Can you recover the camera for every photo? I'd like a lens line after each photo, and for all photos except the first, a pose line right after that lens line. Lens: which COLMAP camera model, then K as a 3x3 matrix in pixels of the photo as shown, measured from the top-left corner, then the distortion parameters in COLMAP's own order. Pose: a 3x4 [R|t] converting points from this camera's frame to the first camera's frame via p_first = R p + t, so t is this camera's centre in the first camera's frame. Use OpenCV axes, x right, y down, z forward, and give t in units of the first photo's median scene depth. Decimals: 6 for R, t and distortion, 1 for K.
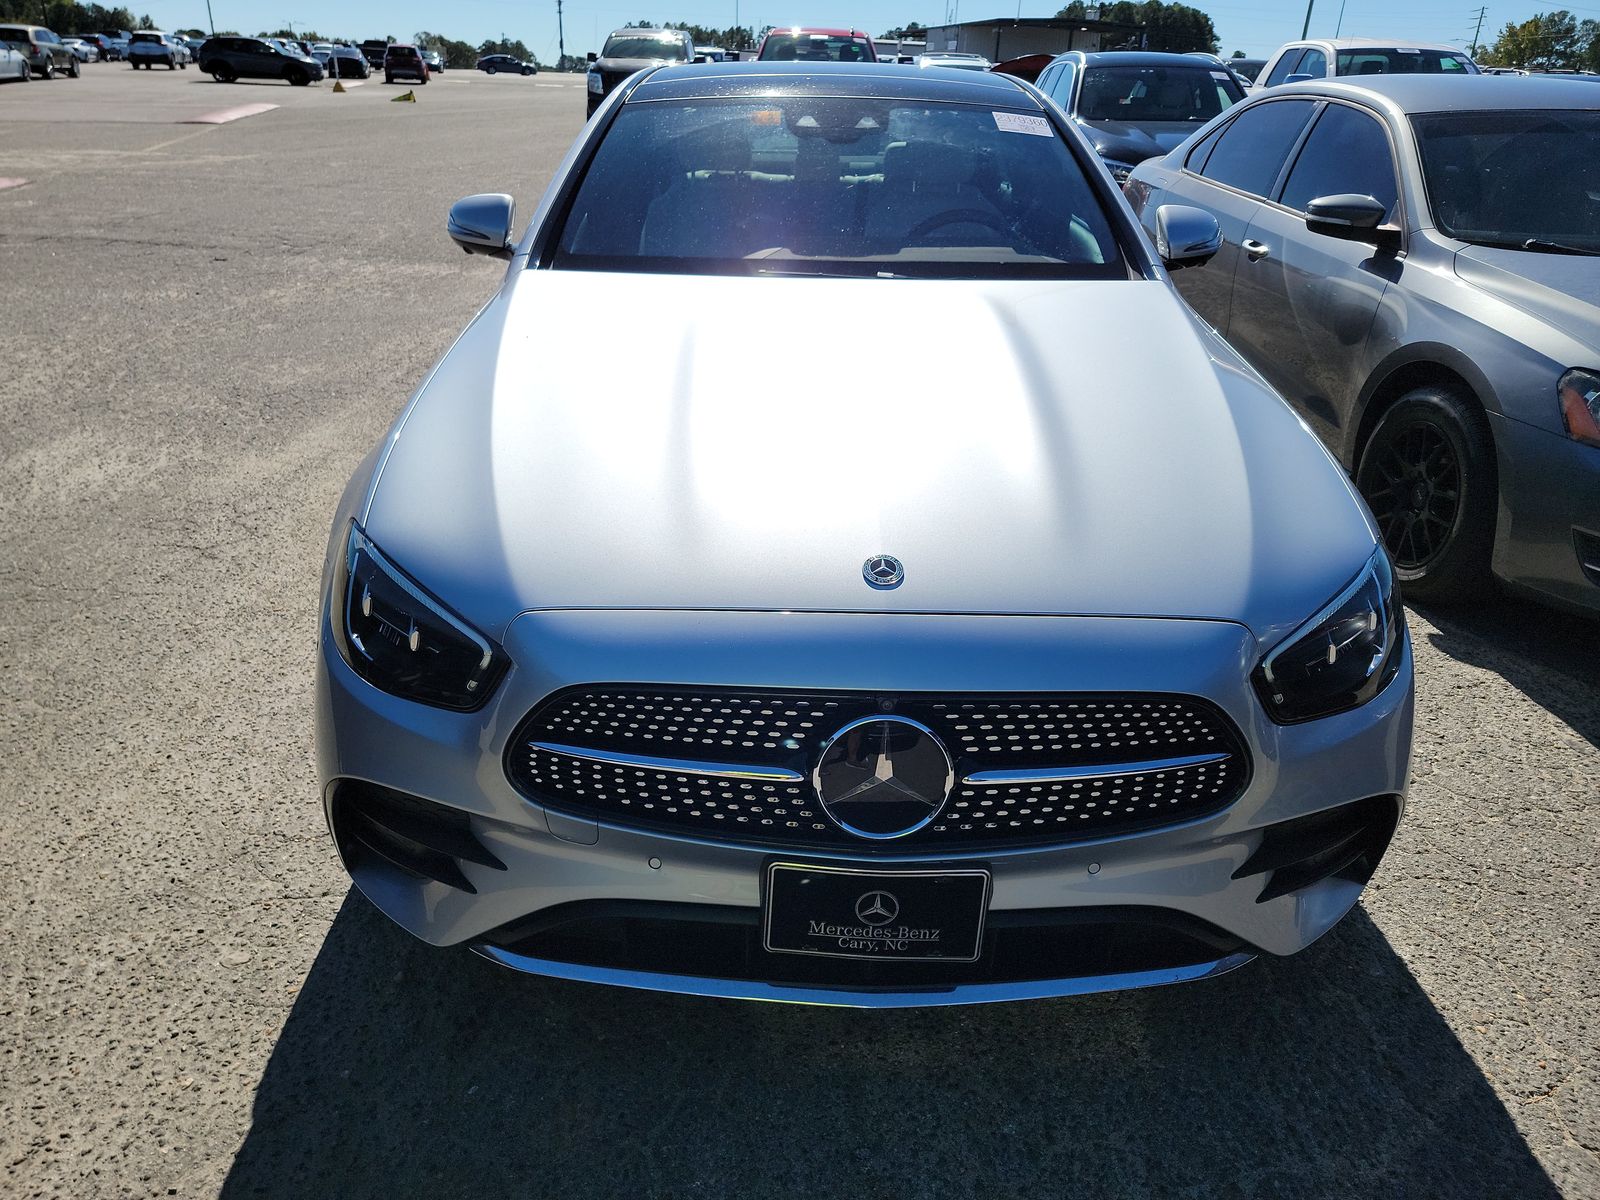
lens RADIAL K [[1107.1, 0, 795.4], [0, 1107.1, 600.6], [0, 0, 1]] dist [0.054623, -0.040141]
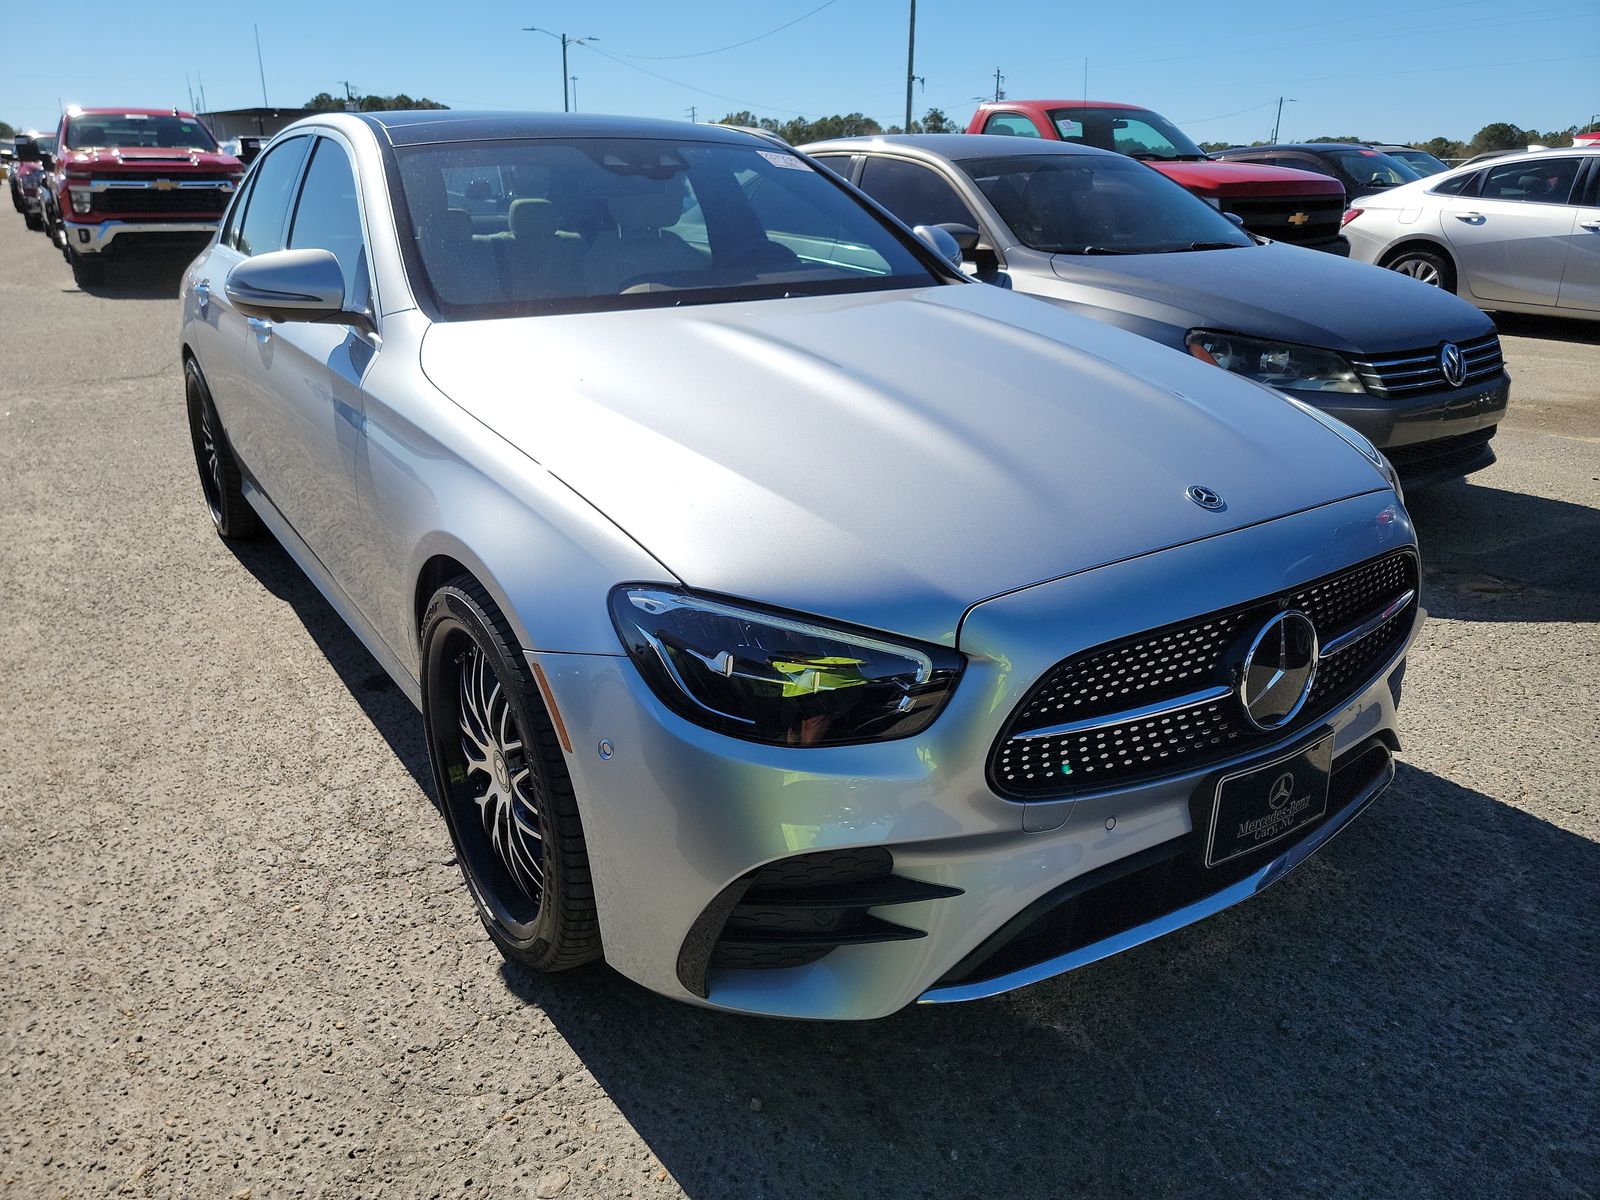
lens RADIAL K [[1107.1, 0, 795.9], [0, 1107.1, 595.5], [0, 0, 1]] dist [0.054623, -0.040141]
pose [[0.825834, -0.220043, 0.519210, -0.790528], [0.257262, 0.966342, 0.000348, -0.034733], [-0.501811, 0.133286, 0.854647, 0.237826]]
